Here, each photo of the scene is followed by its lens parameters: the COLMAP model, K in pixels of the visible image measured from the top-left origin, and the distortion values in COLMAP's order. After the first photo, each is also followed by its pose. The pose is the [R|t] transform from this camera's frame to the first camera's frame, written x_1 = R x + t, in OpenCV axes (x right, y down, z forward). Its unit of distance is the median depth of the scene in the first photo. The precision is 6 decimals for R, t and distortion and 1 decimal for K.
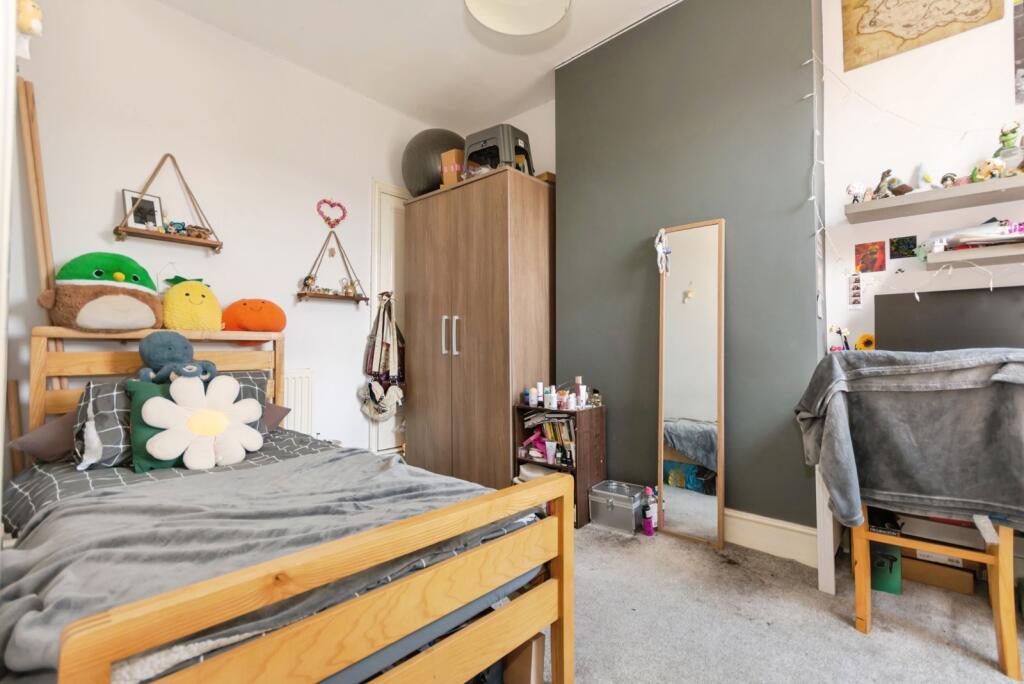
lens RADIAL K [[450.1, 0, 509.0], [0, 450.1, 337.0], [0, 0, 1]] dist [-0.000743, 0.000268]
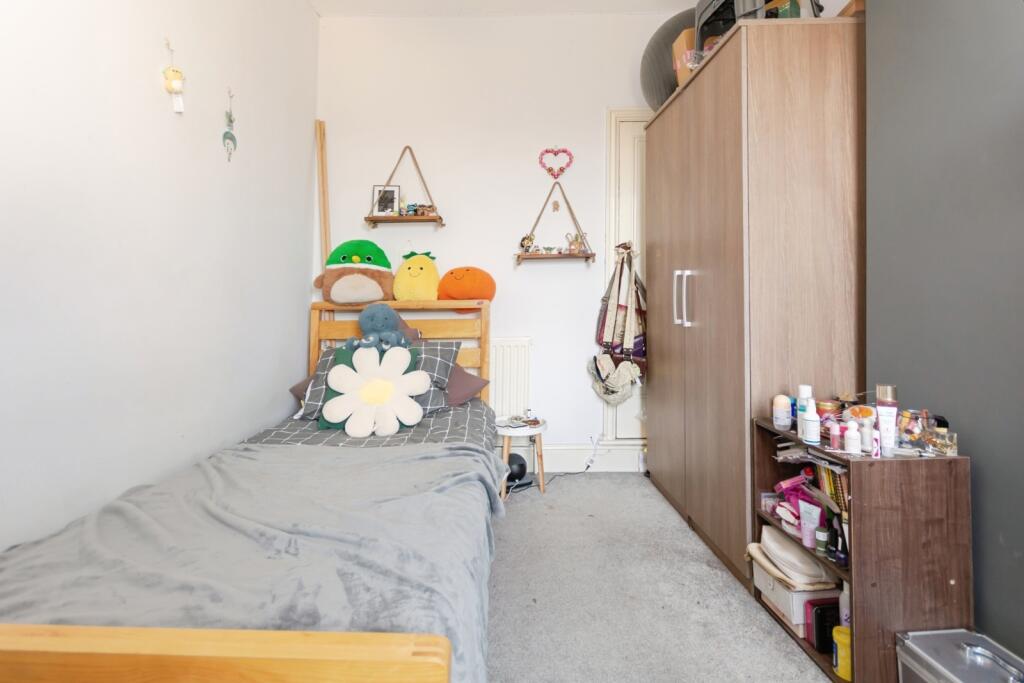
lens RADIAL K [[463.2, 0, 512.2], [0, 463.2, 287.9], [0, 0, 1]] dist [0.000650, 0.000617]
pose [[0.662206, -0.024060, -0.748936, 0.263058], [0.032397, 0.999469, -0.003464, -0.028860], [0.748621, -0.021970, 0.662634, 0.364338]]
